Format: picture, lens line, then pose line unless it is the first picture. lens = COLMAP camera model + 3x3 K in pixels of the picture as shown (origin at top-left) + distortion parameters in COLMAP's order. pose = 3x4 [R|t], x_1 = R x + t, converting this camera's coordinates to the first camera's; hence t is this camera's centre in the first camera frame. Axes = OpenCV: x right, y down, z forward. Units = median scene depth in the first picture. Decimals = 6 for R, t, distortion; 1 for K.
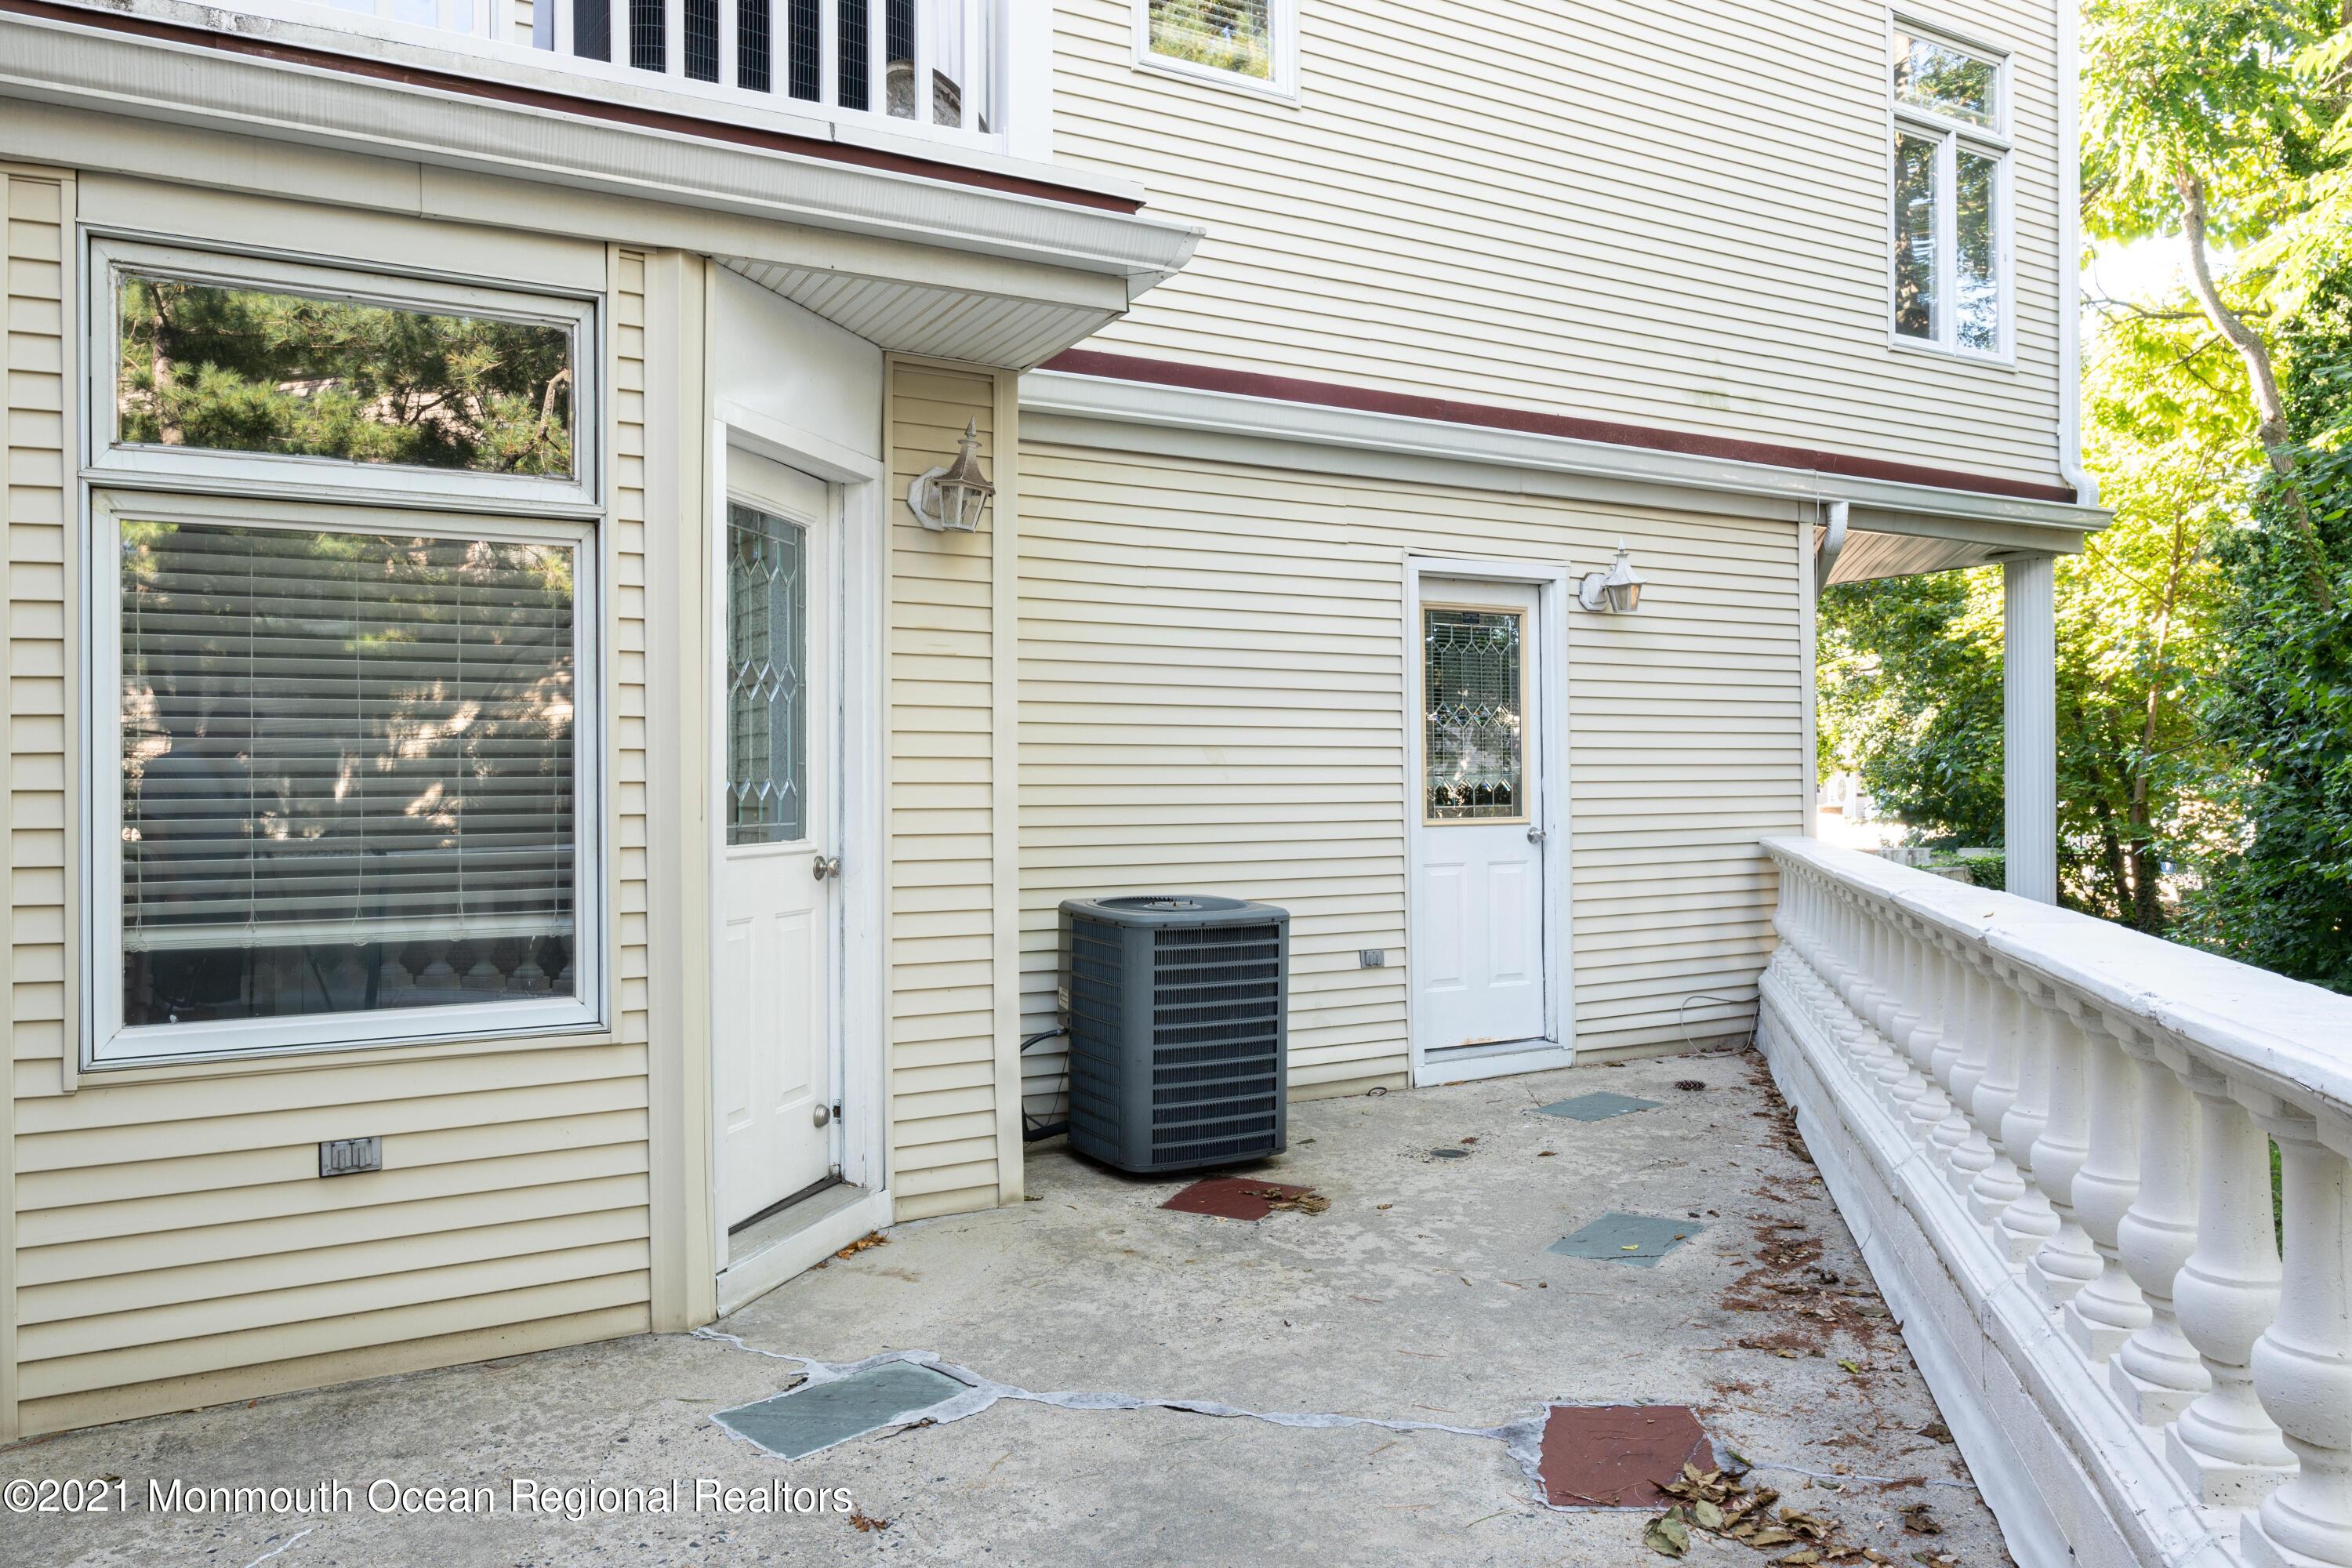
lens RADIAL K [[1642.7, 0, 1176.0], [0, 1642.7, 784.0], [0, 0, 1]] dist [-0.003907, -0.001164]
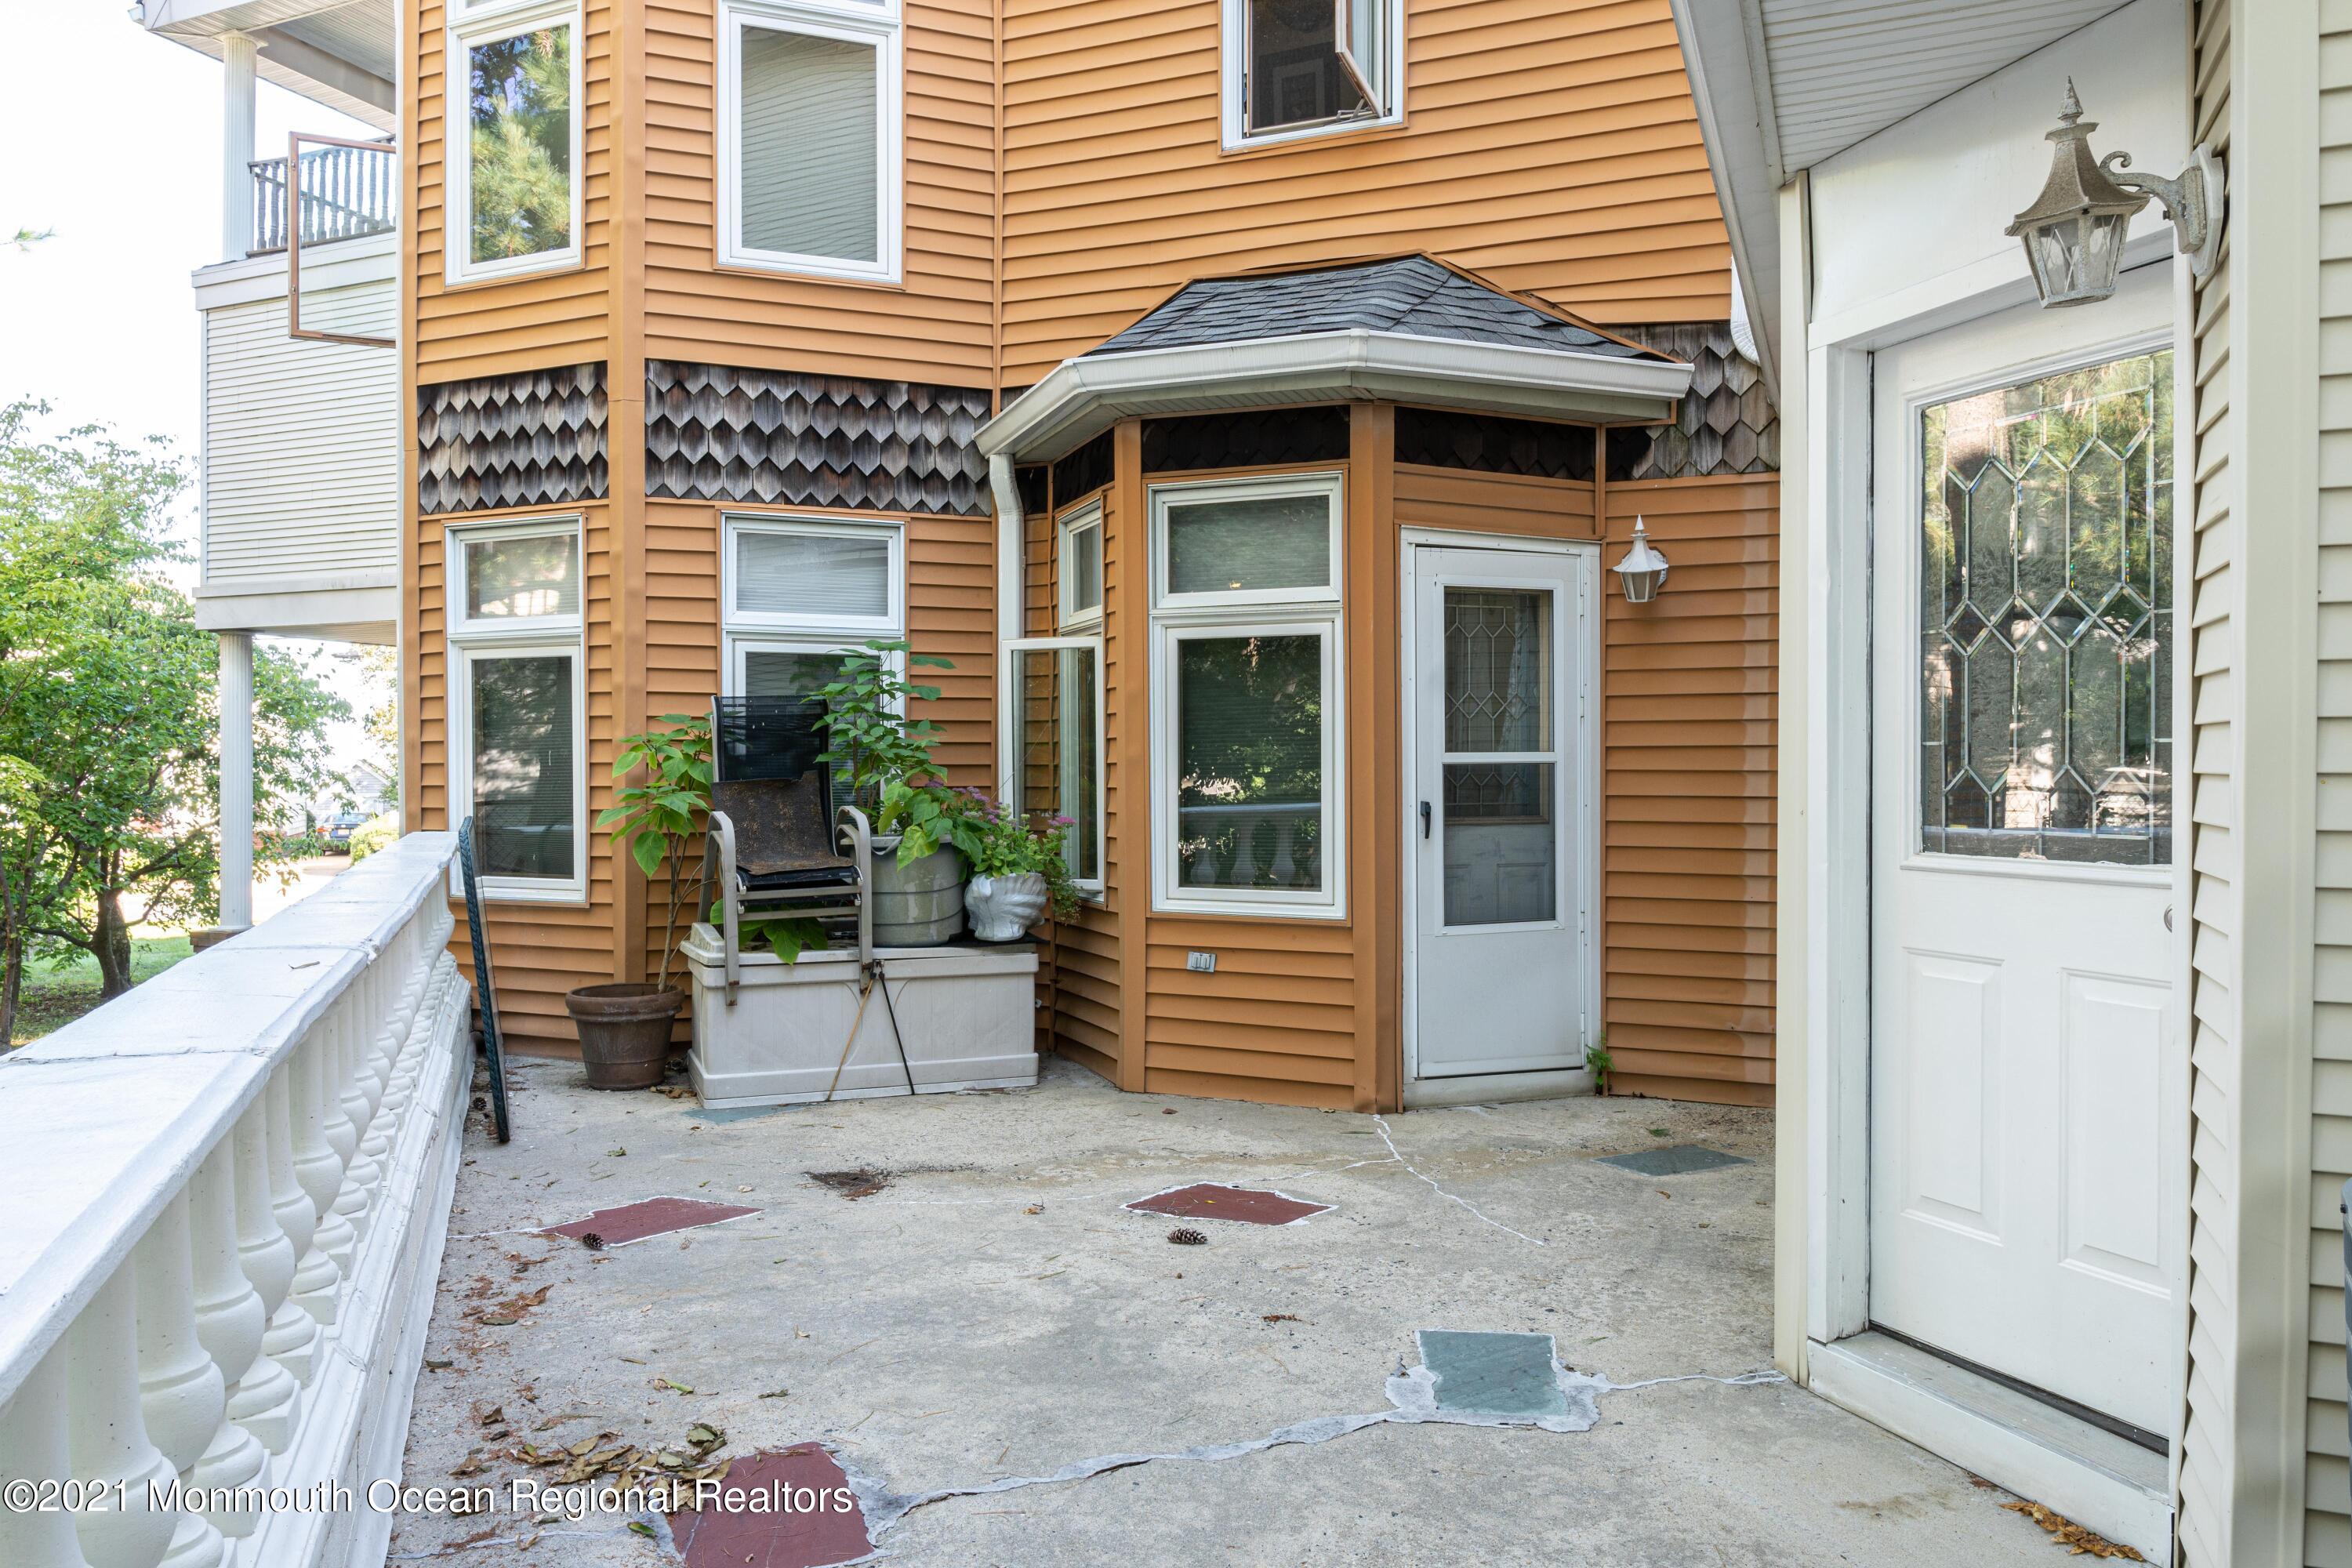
lens RADIAL K [[1642.7, 0, 1176.0], [0, 1642.7, 784.0], [0, 0, 1]] dist [-0.003907, -0.001164]
pose [[-0.801325, 0.011895, -0.598111, 0.645590], [0.005240, 0.999904, 0.012865, -0.010588], [0.598206, 0.007175, -0.801310, 1.901917]]
